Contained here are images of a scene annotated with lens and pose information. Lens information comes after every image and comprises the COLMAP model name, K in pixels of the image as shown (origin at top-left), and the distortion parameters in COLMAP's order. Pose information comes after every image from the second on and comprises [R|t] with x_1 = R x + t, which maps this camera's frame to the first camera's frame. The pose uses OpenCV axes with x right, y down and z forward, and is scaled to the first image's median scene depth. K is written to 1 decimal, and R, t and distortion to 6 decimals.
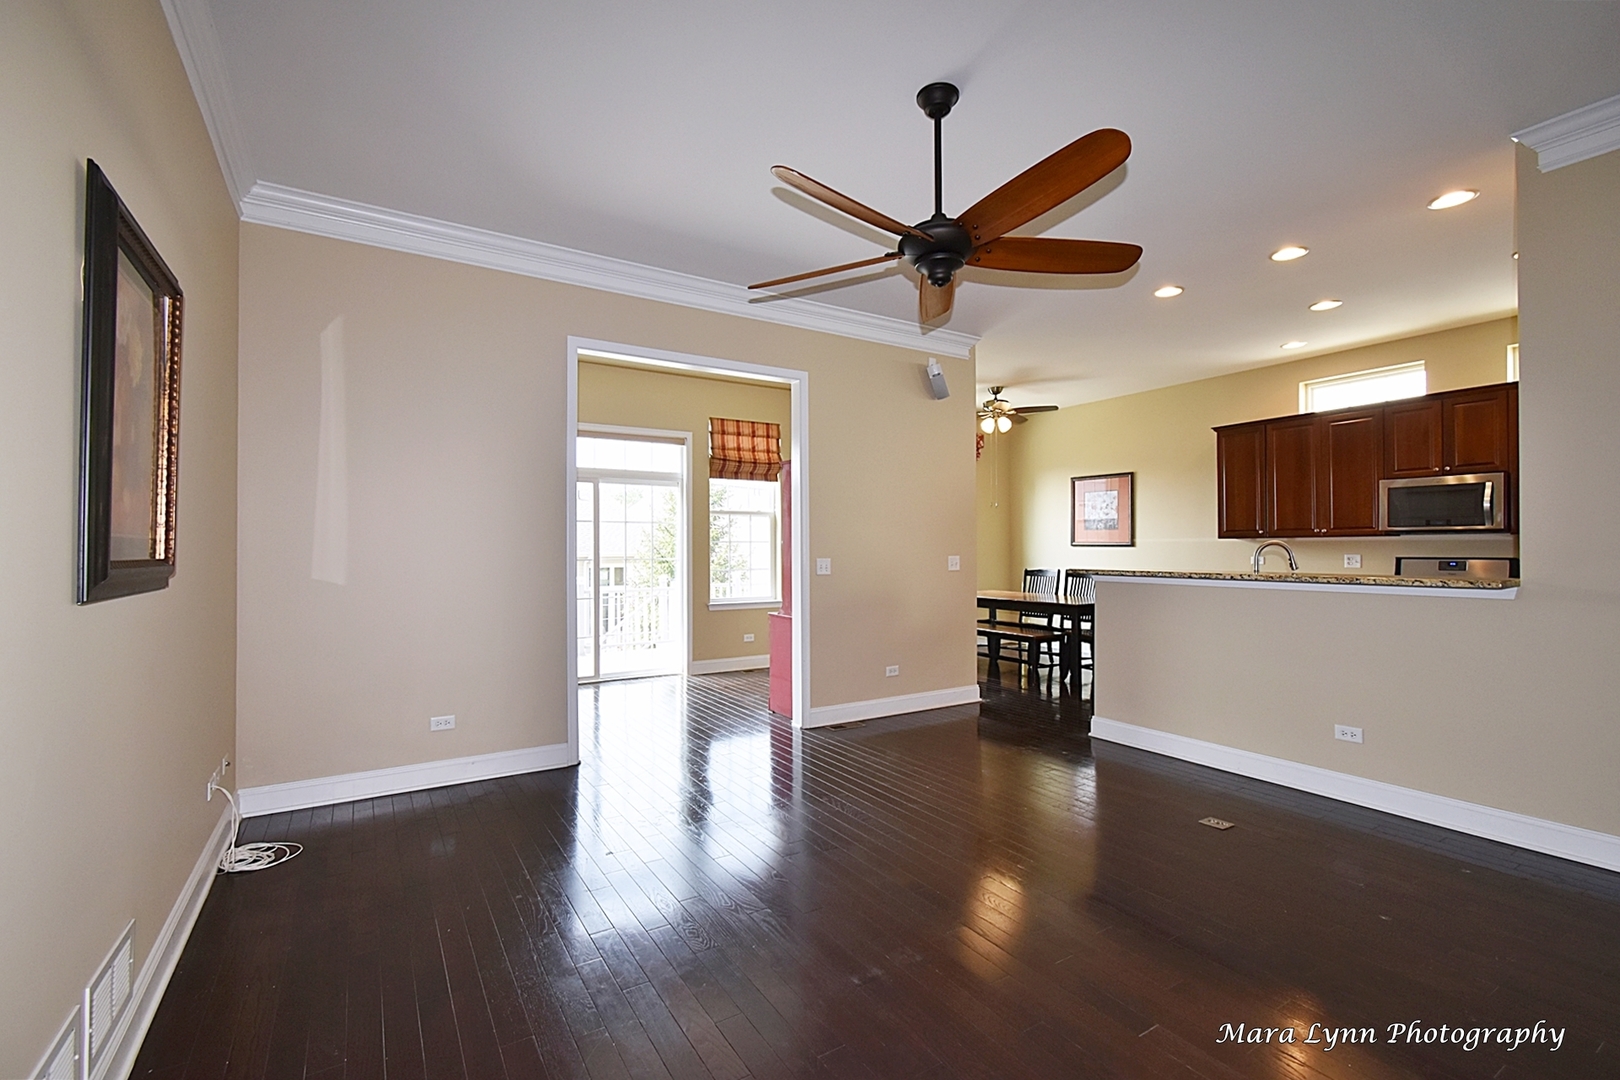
lens RADIAL K [[714.1, 0, 818.4], [0, 714.1, 548.6], [0, 0, 1]] dist [0.001498, 0.000212]
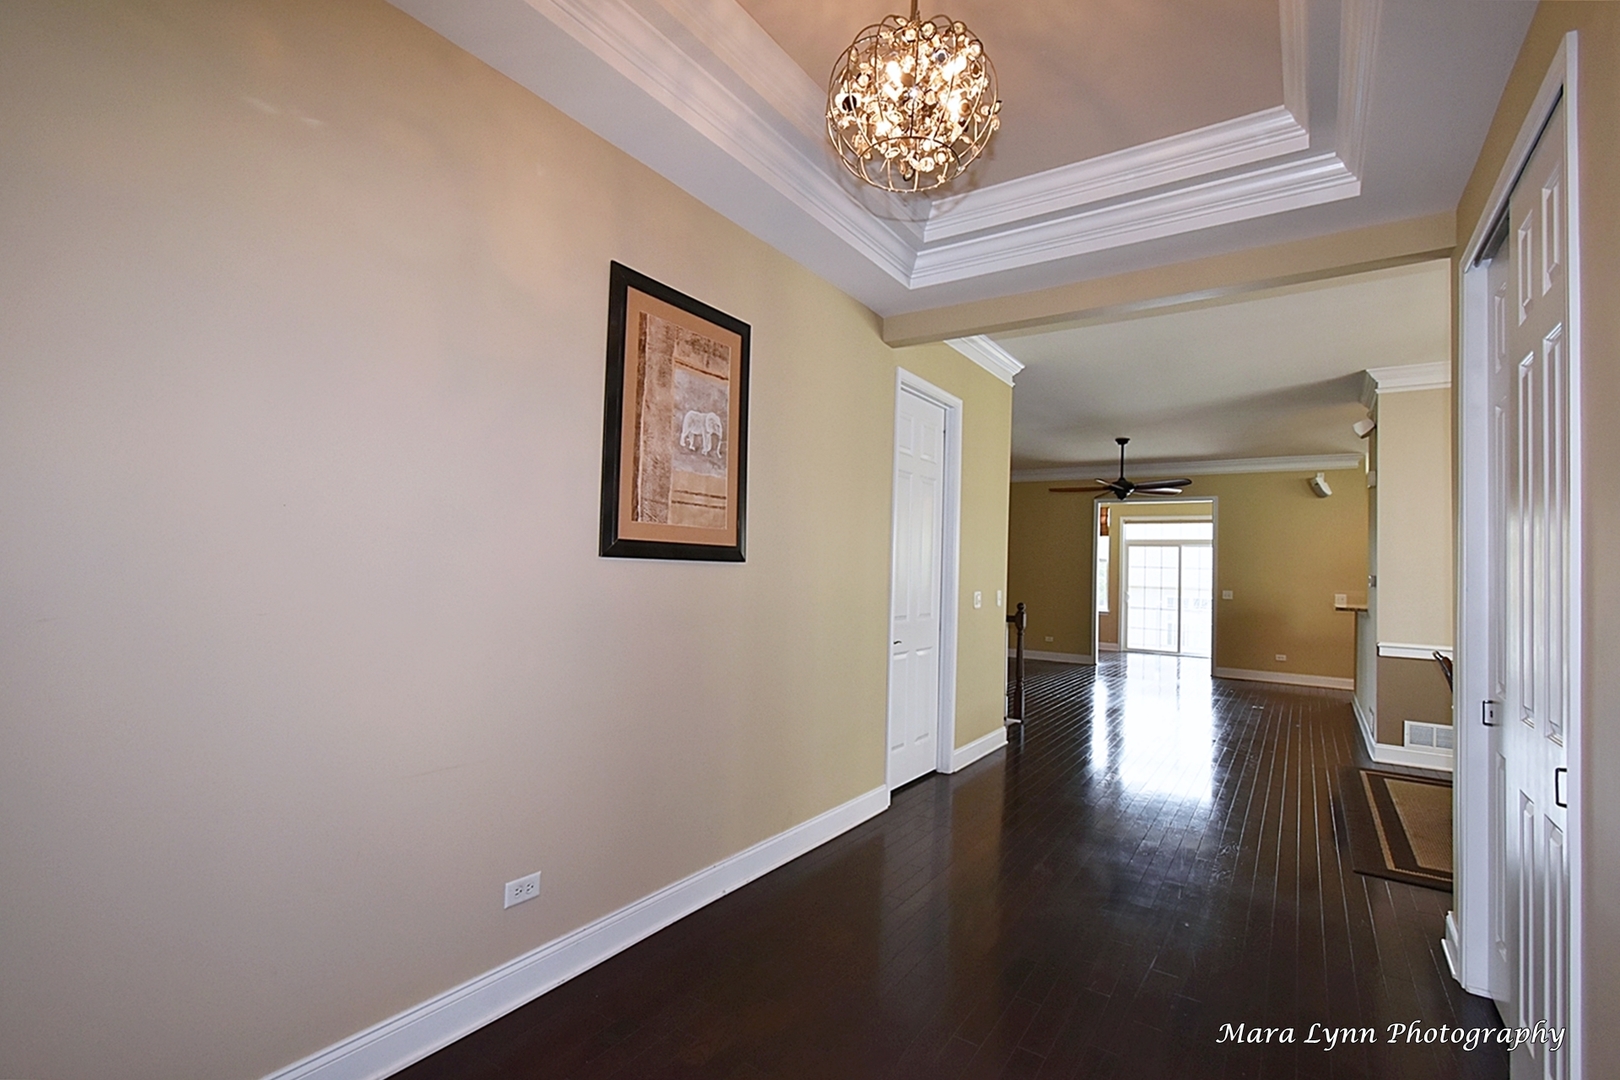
lens RADIAL K [[732.1, 0, 816.8], [0, 732.1, 543.7], [0, 0, 1]] dist [0.000957, 0.000192]
pose [[0.400157, -0.014268, -0.916335, 1.058861], [-0.033255, 0.998994, -0.030078, -0.012861], [0.915843, 0.042508, 0.399280, -0.620904]]
